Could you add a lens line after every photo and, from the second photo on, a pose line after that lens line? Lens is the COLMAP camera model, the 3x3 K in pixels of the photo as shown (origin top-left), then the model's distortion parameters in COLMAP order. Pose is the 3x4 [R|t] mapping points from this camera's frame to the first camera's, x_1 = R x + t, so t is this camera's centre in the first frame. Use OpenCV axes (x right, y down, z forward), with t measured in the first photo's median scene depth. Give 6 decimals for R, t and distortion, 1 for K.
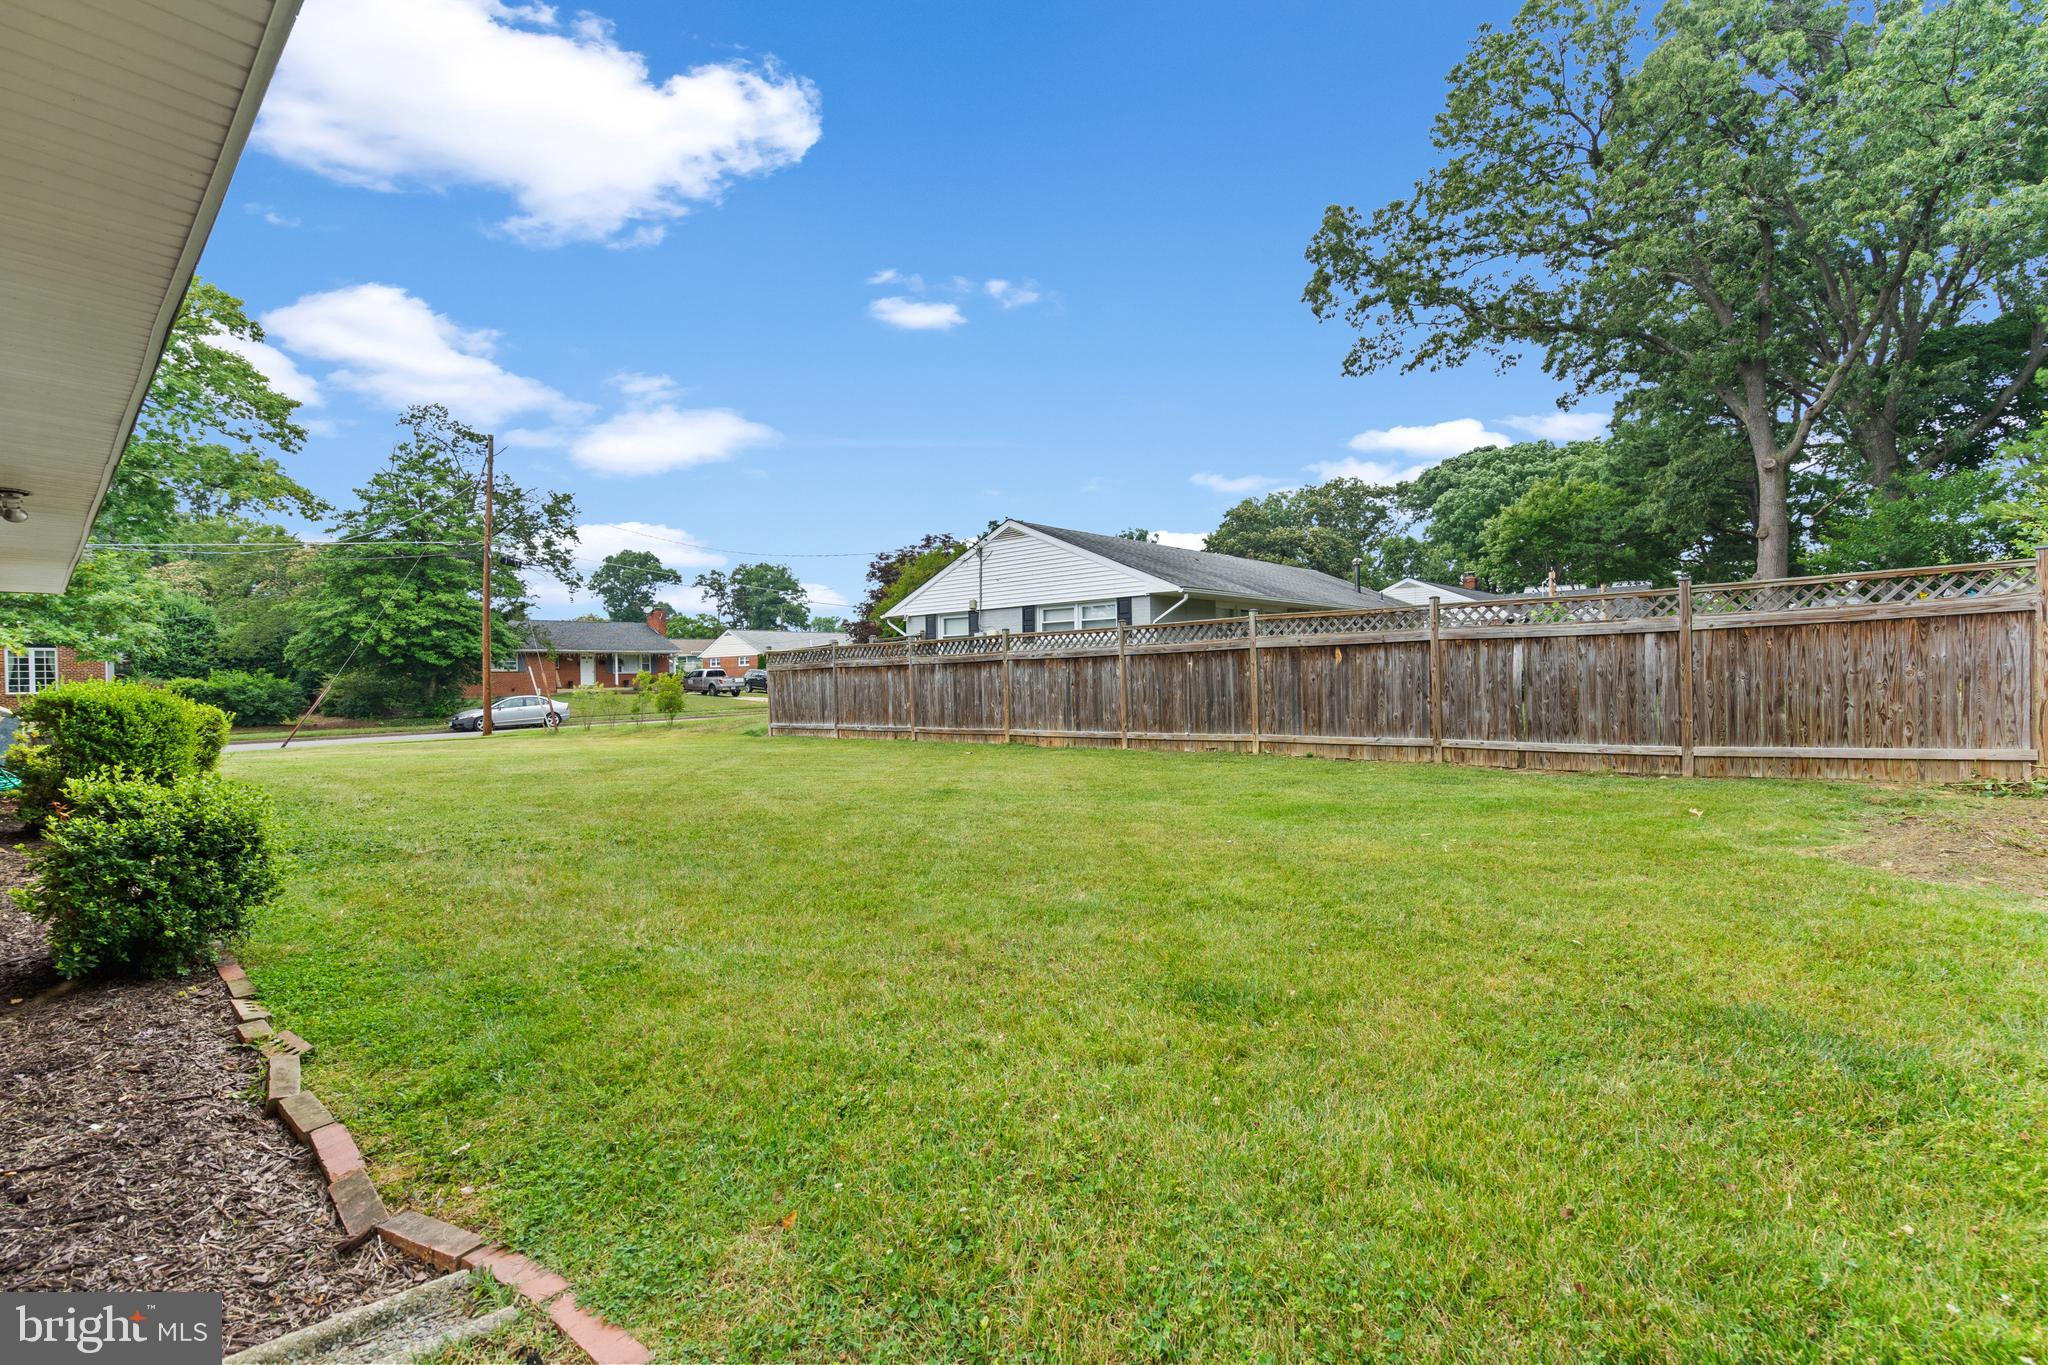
lens RADIAL K [[918.6, 0, 1024.0], [0, 918.6, 682.5], [0, 0, 1]] dist [0.002353, 0.000853]
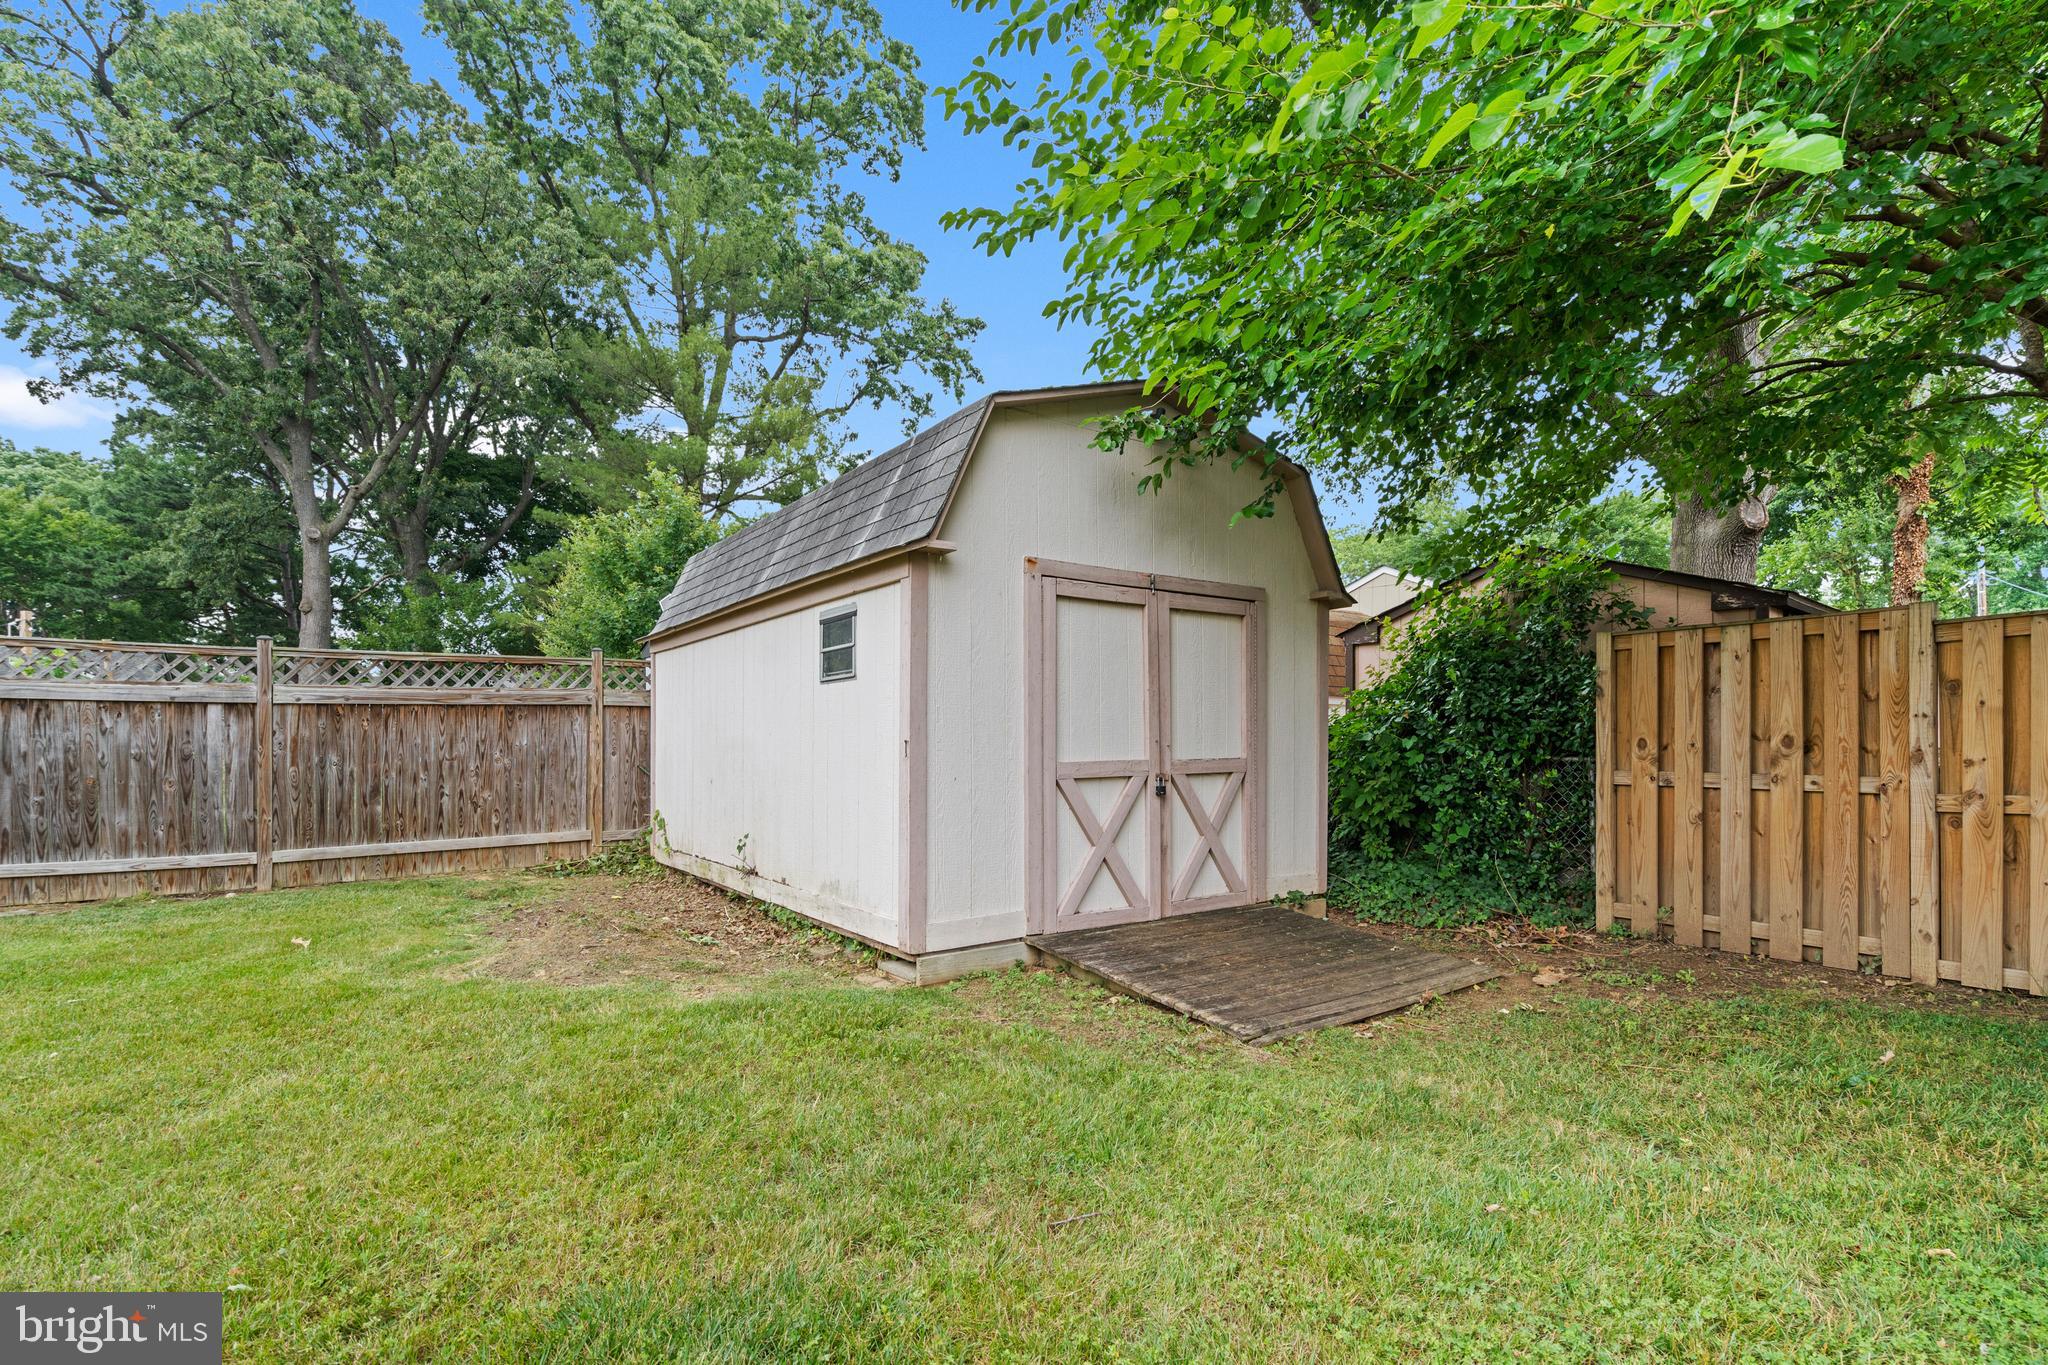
lens RADIAL K [[963.6, 0, 1036.2], [0, 963.6, 749.5], [0, 0, 1]] dist [-0.001267, 0.000296]
pose [[0.224055, 0.018928, 0.974393, 0.062848], [-0.000830, 0.999815, -0.019231, -0.001867], [-0.974576, 0.003500, 0.224029, 0.161720]]
